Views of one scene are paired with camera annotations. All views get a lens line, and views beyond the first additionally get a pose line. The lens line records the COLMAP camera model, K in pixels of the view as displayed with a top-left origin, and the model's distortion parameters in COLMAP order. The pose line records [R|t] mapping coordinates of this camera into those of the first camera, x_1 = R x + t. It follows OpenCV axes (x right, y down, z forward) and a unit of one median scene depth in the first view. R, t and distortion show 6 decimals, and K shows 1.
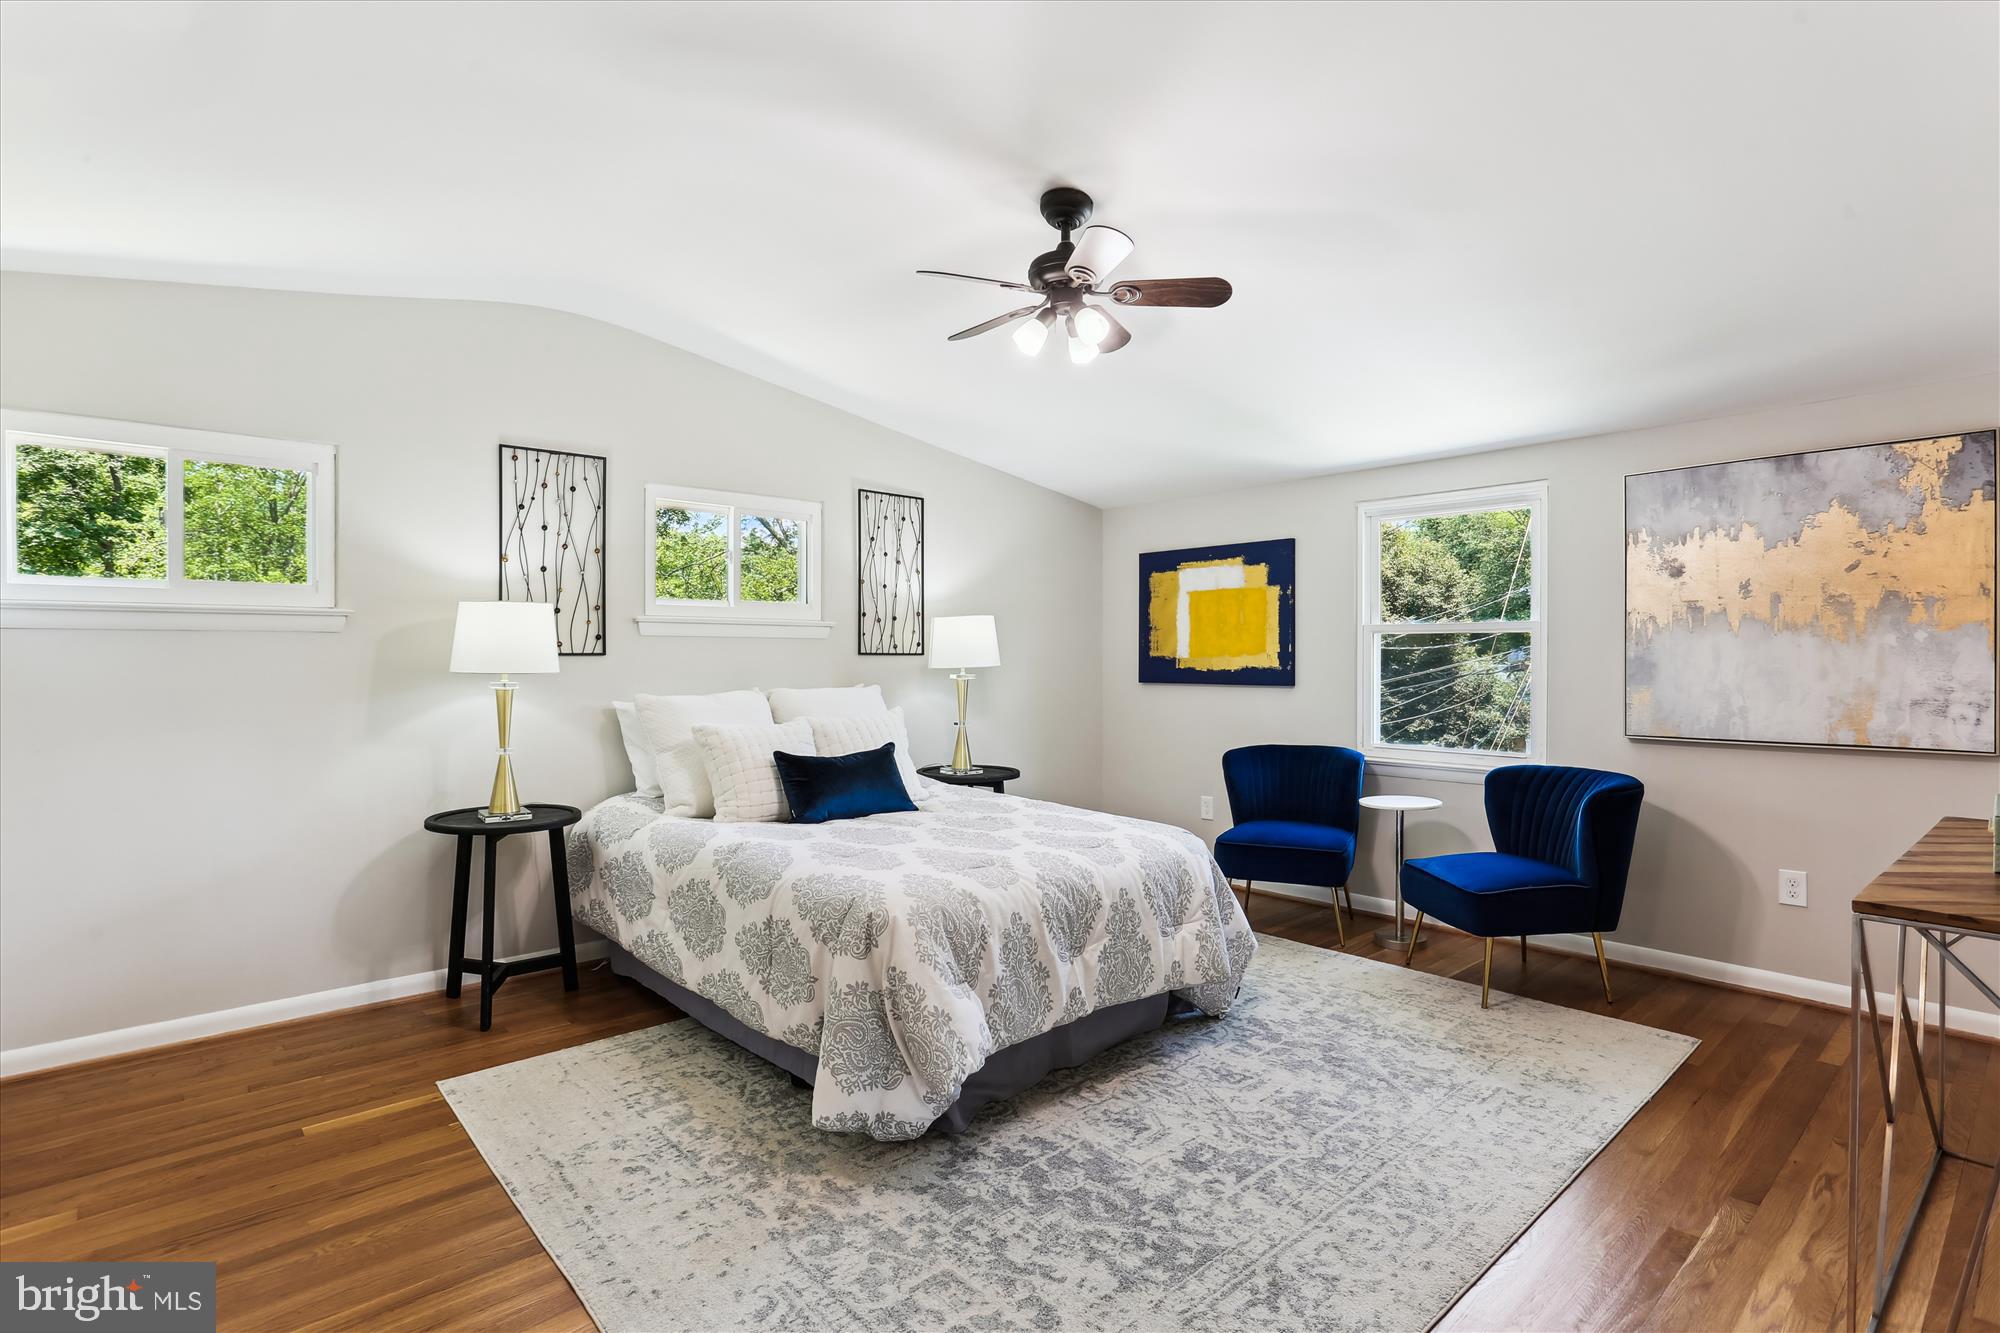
lens RADIAL K [[976.6, 0, 999.6], [0, 976.6, 654.3], [0, 0, 1]] dist [-0.031741, 0.002560]
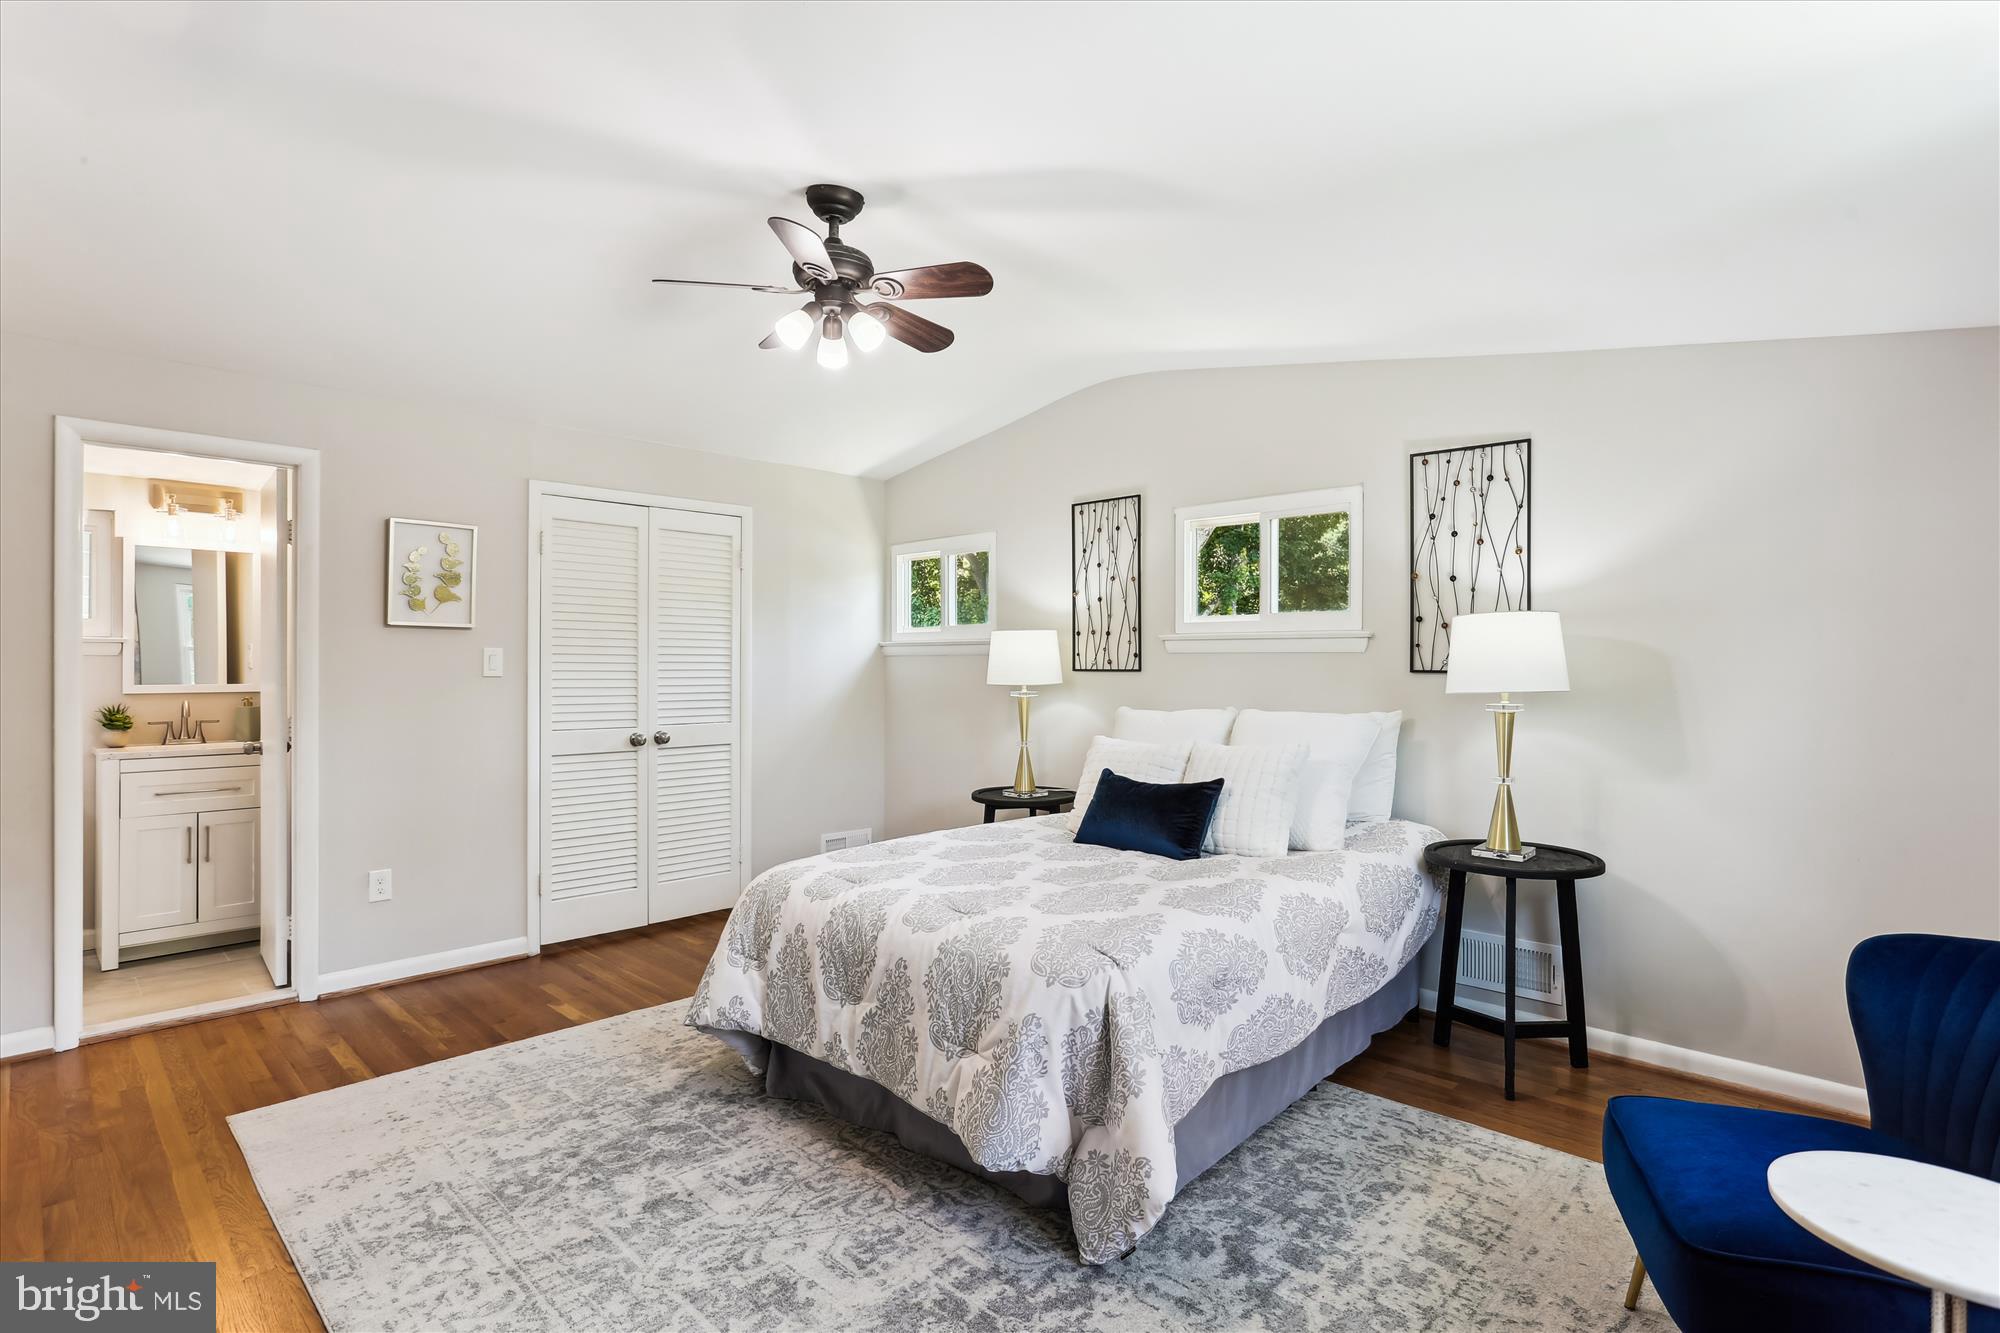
lens RADIAL K [[976.6, 0, 1004.6], [0, 976.6, 678.8], [0, 0, 1]] dist [-0.031741, 0.002560]
pose [[0.076965, 0.010841, -0.996975, 0.779603], [-0.005486, 0.999930, 0.010450, -0.001737], [0.997019, 0.004666, 0.077020, 0.844351]]
